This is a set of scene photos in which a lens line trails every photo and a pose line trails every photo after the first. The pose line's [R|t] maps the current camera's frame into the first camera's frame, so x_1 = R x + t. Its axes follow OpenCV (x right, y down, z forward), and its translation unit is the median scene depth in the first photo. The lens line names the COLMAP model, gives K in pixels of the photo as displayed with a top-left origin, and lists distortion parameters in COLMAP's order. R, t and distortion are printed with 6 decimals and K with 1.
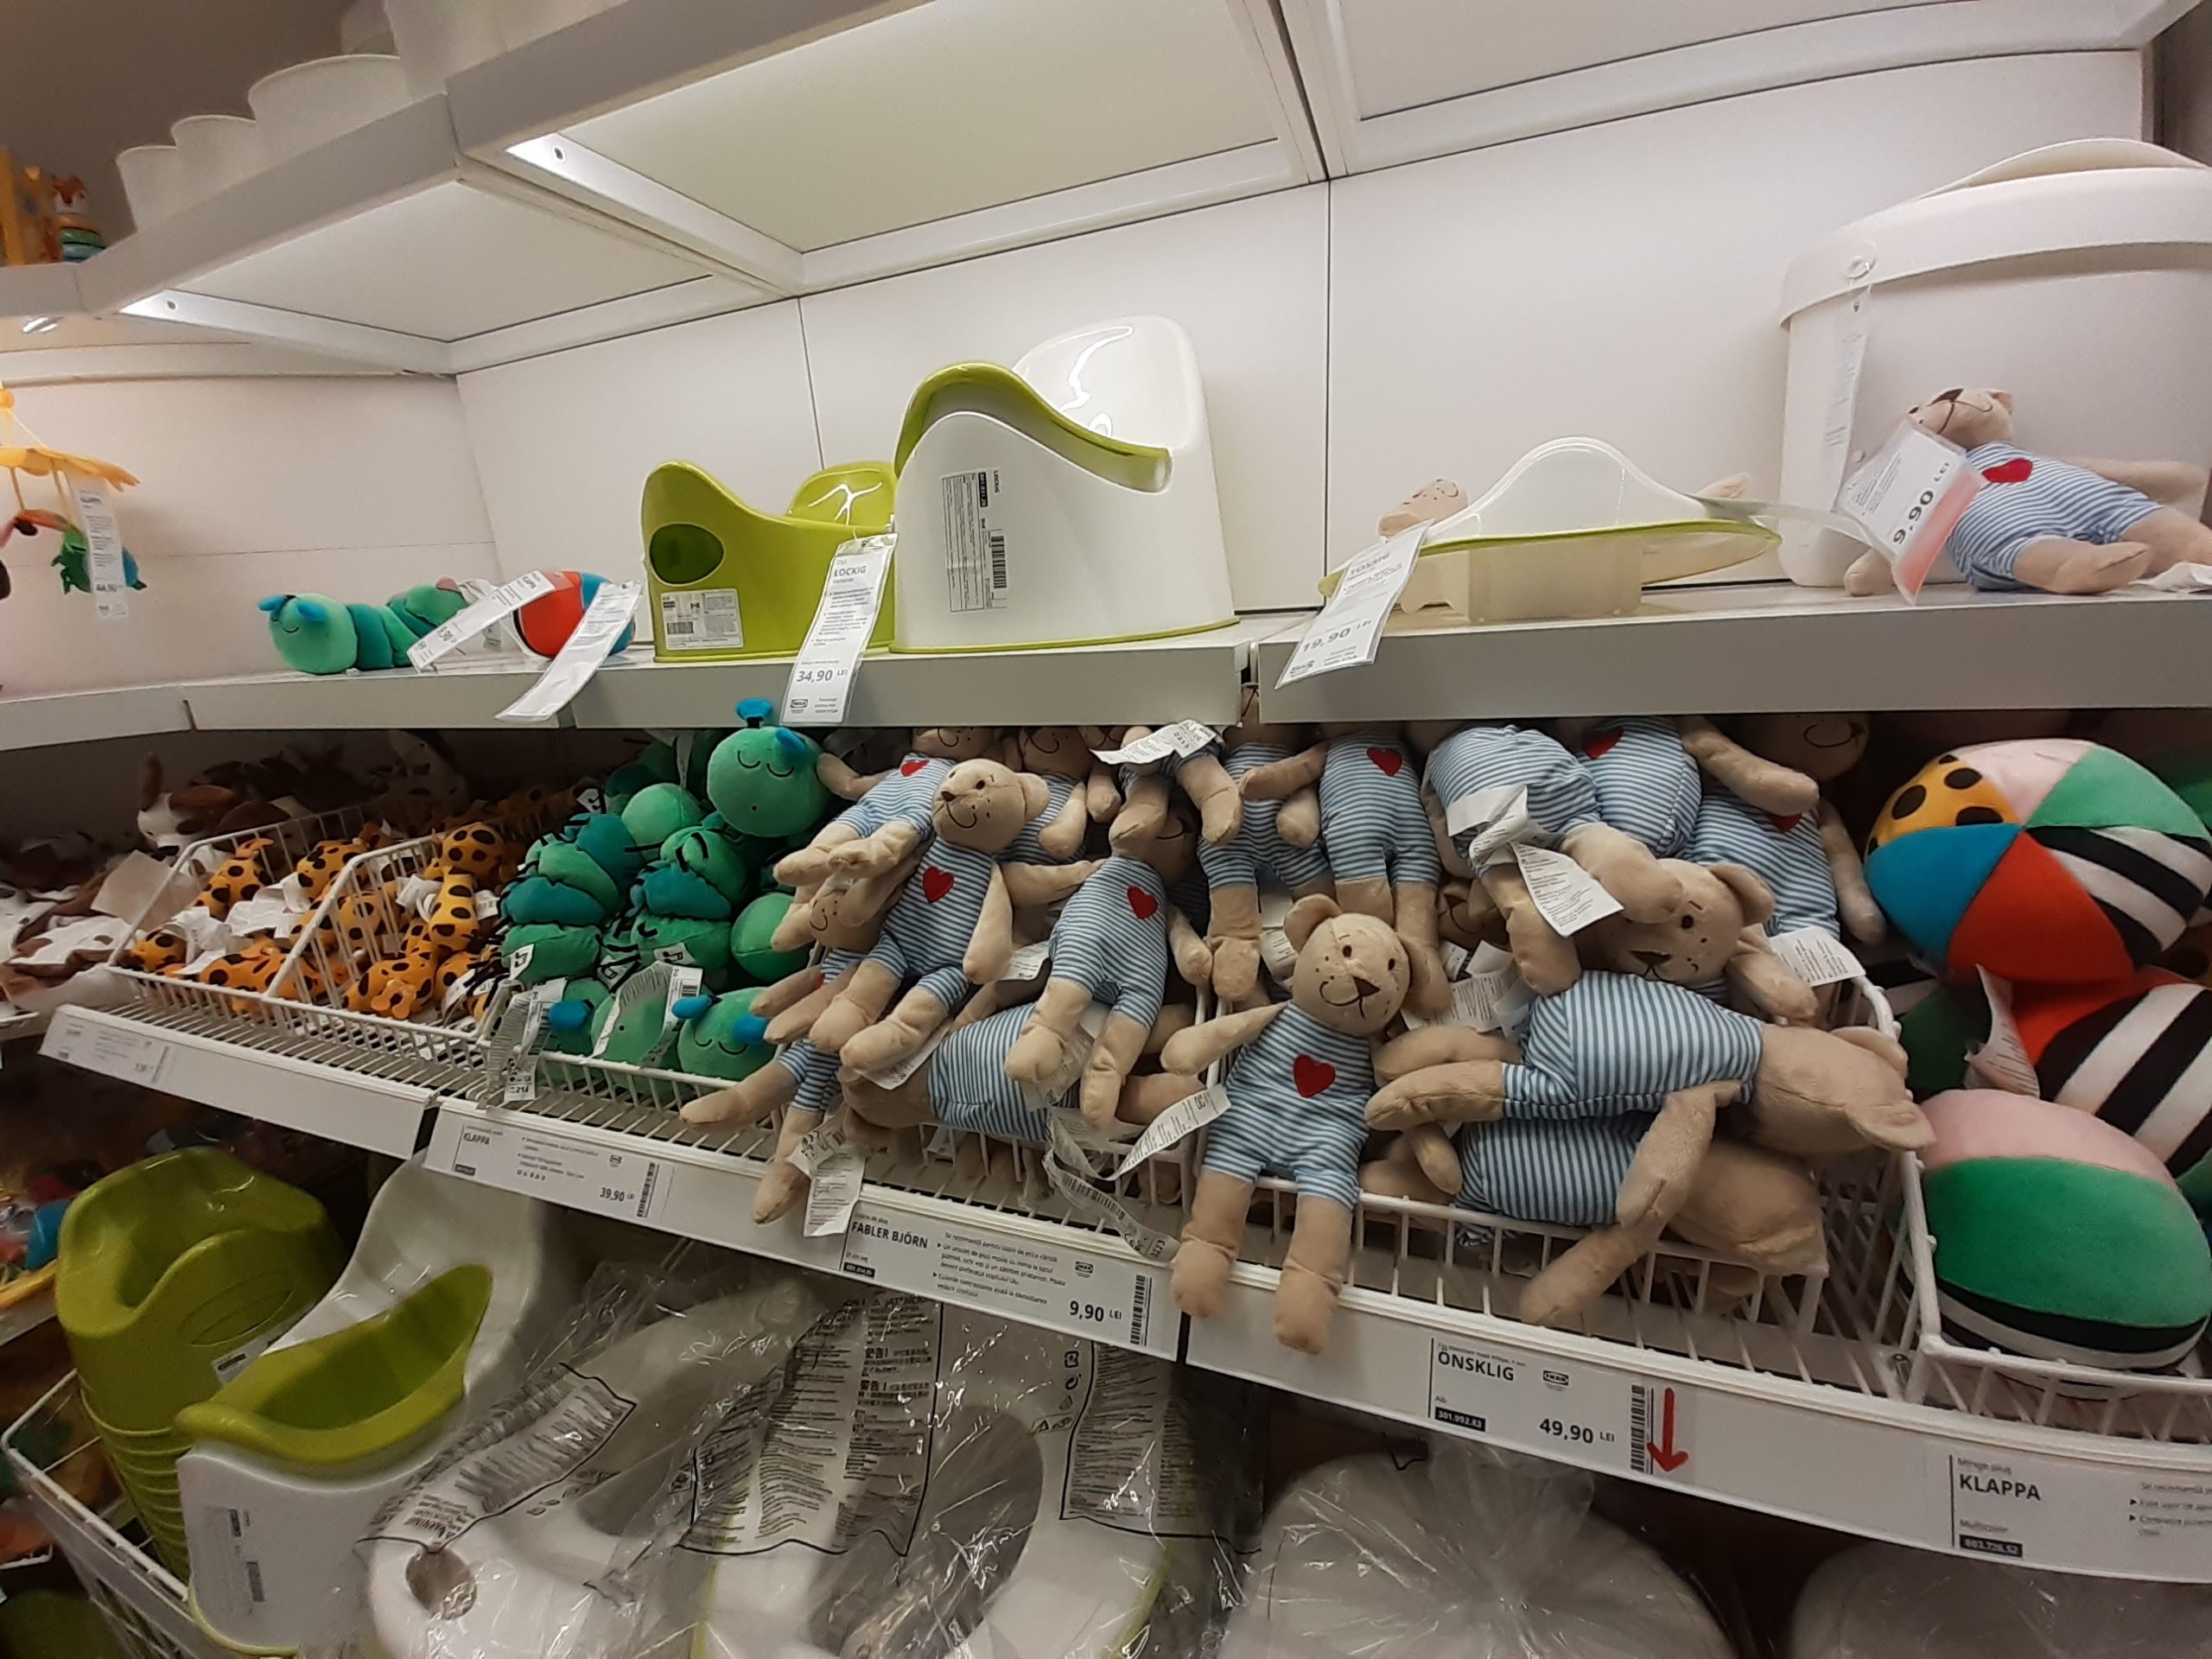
lens RADIAL K [[888.2, 0, 1106.0], [0, 888.2, 829.5], [0, 0, 1]] dist [-0.025576, 0.000029]
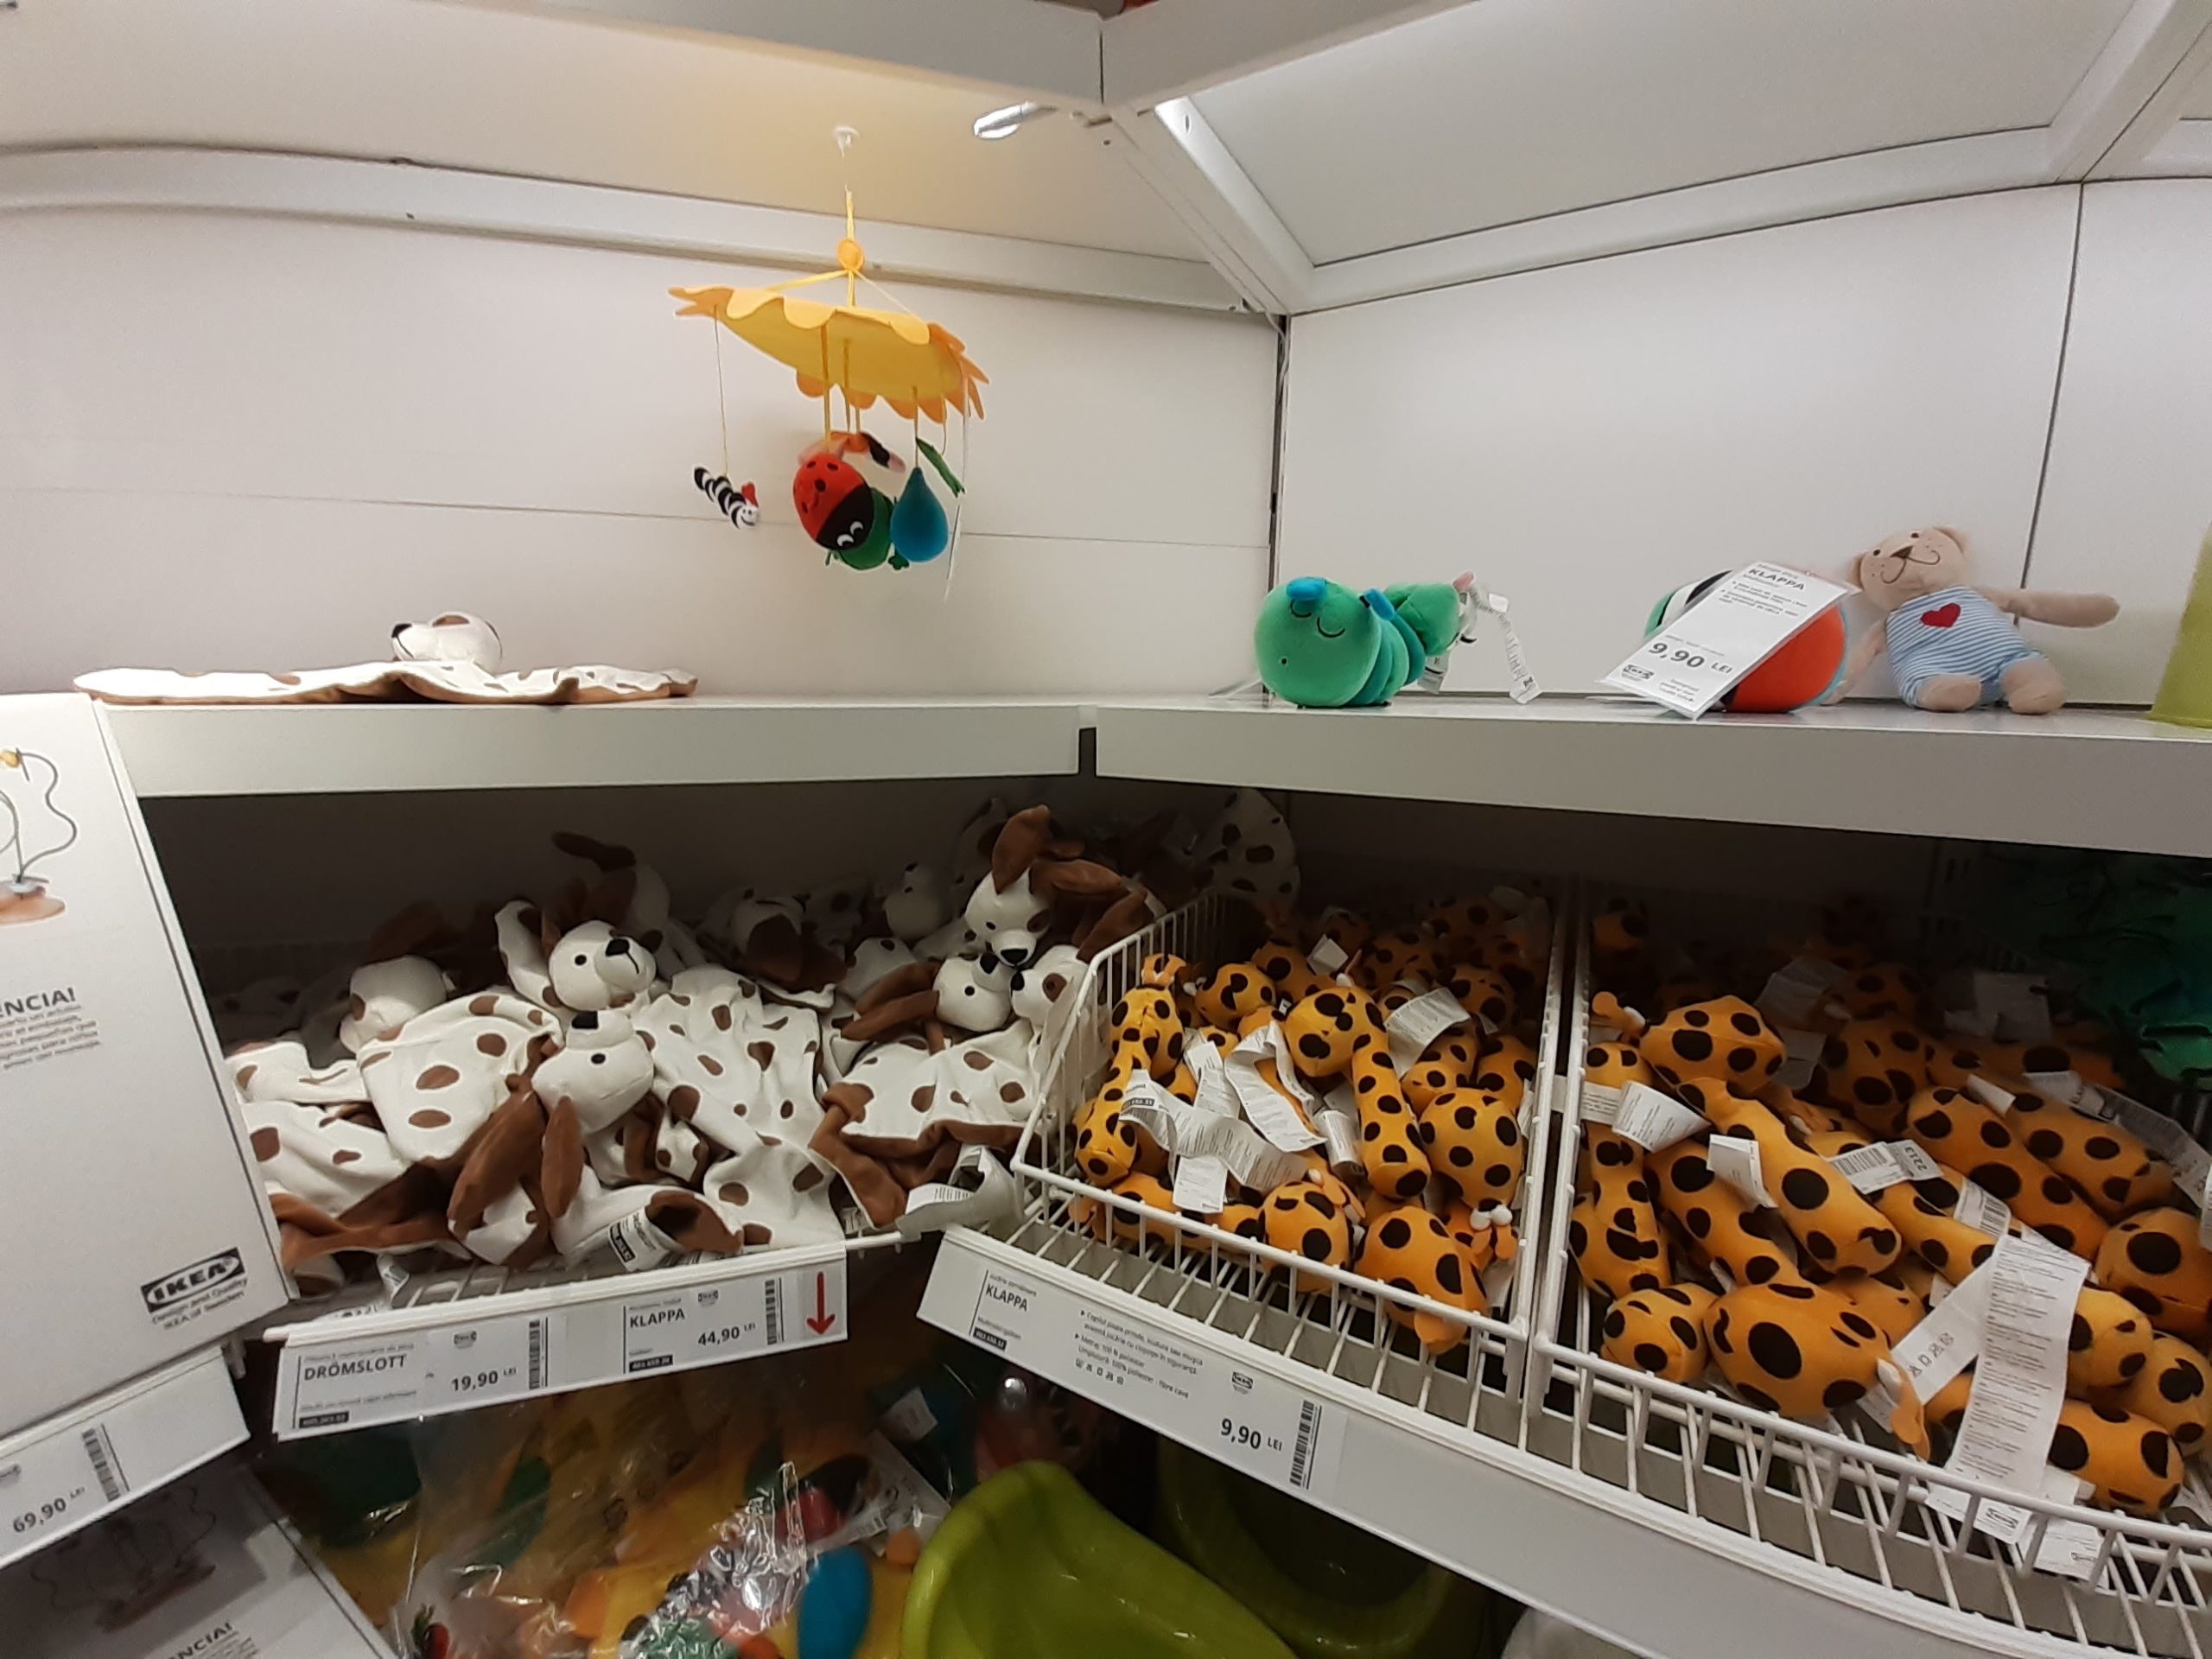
lens RADIAL K [[872.4, 0, 1106.0], [0, 872.4, 829.5], [0, 0, 1]] dist [-0.000873, -0.012852]
pose [[0.985690, 0.093815, -0.140046, -0.934783], [-0.103620, 0.992528, -0.064429, -0.032706], [0.132955, 0.078018, 0.988047, 0.357290]]
